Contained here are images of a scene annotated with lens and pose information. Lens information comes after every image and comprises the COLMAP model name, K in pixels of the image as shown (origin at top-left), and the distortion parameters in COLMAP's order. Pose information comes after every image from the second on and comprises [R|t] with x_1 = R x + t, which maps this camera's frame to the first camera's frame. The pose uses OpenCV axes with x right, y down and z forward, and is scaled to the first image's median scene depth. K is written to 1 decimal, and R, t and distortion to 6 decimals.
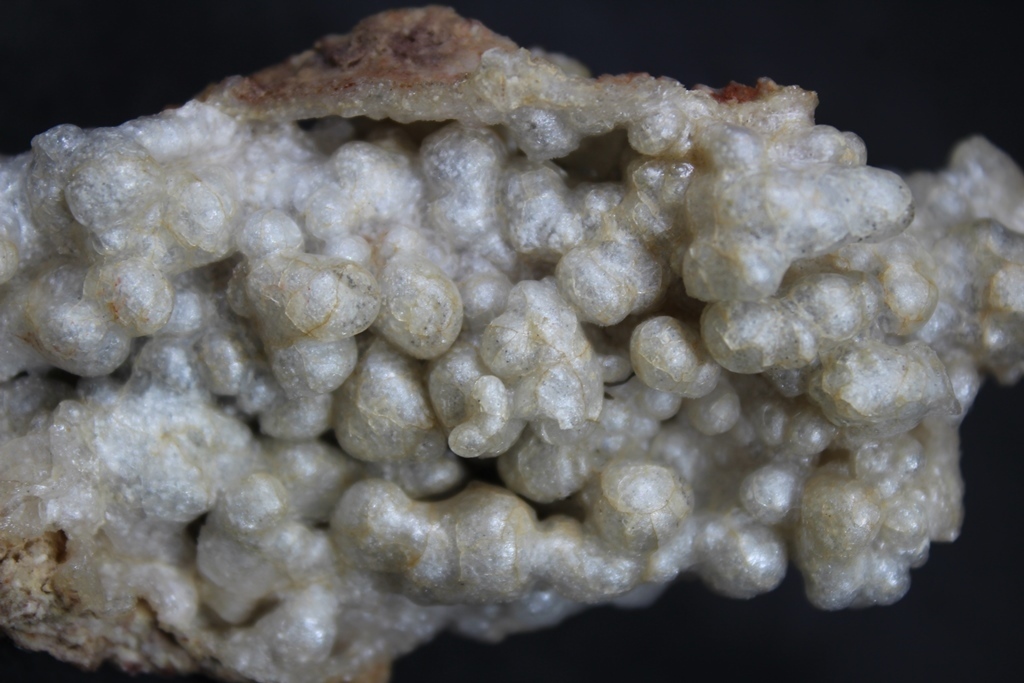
lens RADIAL K [[2277.5, 0, 512.0], [0, 2277.5, 341.5], [0, 0, 1]] dist [0.006723, 0.178153]
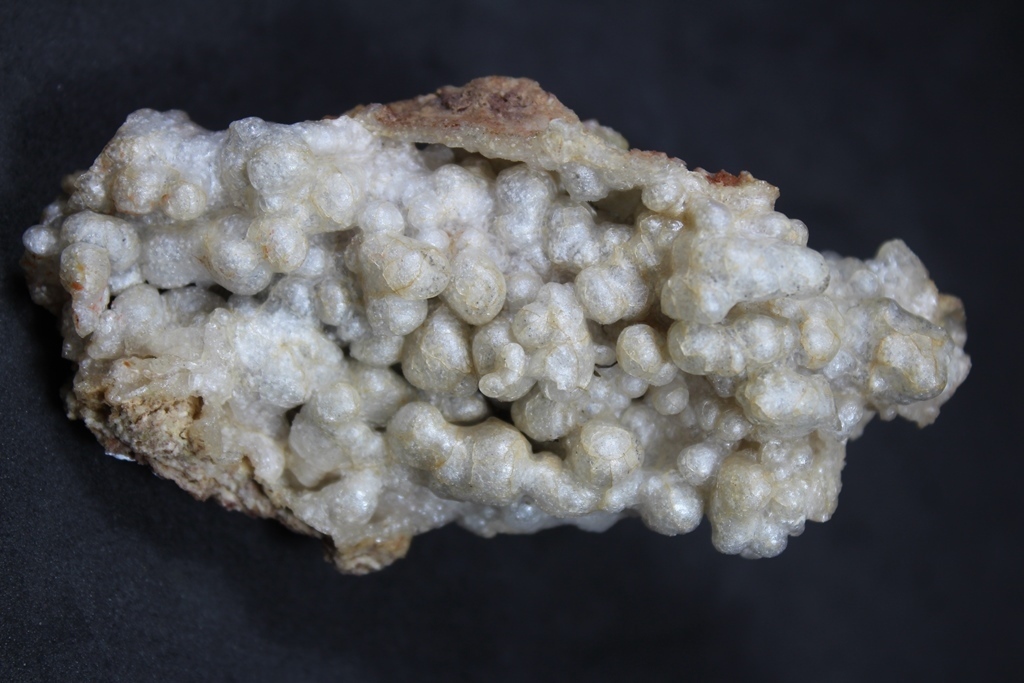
lens RADIAL K [[2277.5, 0, 512.0], [0, 2277.5, 341.5], [0, 0, 1]] dist [0.006723, 0.178153]
pose [[0.983251, 0.179148, -0.033511, 0.034660], [-0.179350, 0.983780, -0.003109, 0.018220], [0.032410, 0.009067, 0.999434, -0.413306]]
